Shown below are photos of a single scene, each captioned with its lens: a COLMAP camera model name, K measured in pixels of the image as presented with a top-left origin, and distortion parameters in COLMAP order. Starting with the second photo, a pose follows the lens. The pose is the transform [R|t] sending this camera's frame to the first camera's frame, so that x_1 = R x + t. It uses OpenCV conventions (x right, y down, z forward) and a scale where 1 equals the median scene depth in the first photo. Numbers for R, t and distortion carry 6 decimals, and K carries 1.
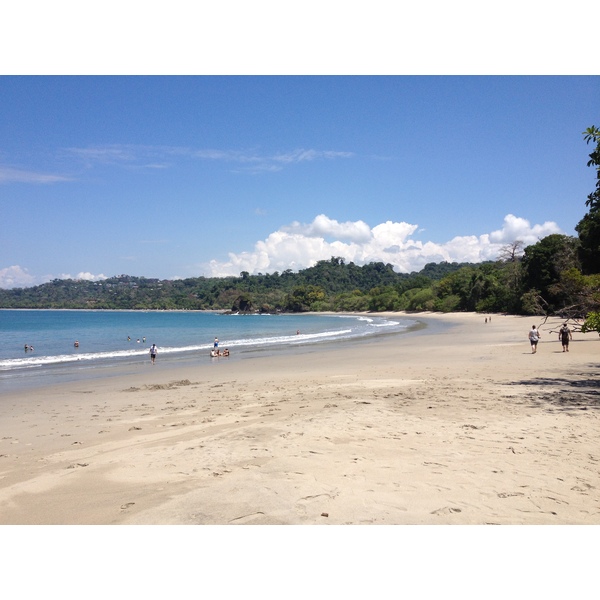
lens RADIAL K [[1859.9, 0, 300.0], [0, 1859.9, 300.0], [0, 0, 1]] dist [-0.054771, -0.448624]
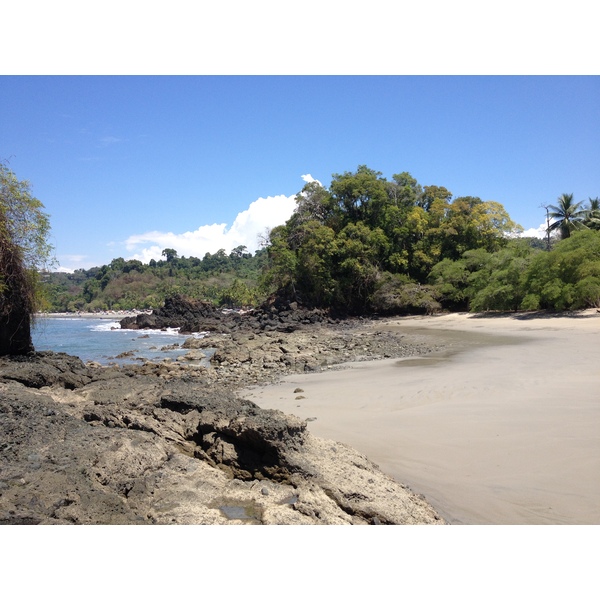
lens RADIAL K [[1859.9, 0, 300.0], [0, 1859.9, 300.0], [0, 0, 1]] dist [-0.054771, -0.448624]
pose [[0.999560, 0.001167, 0.029637, -0.006631], [-0.001095, 0.999996, -0.002444, 0.003225], [-0.029640, 0.002411, 0.999558, 0.503931]]
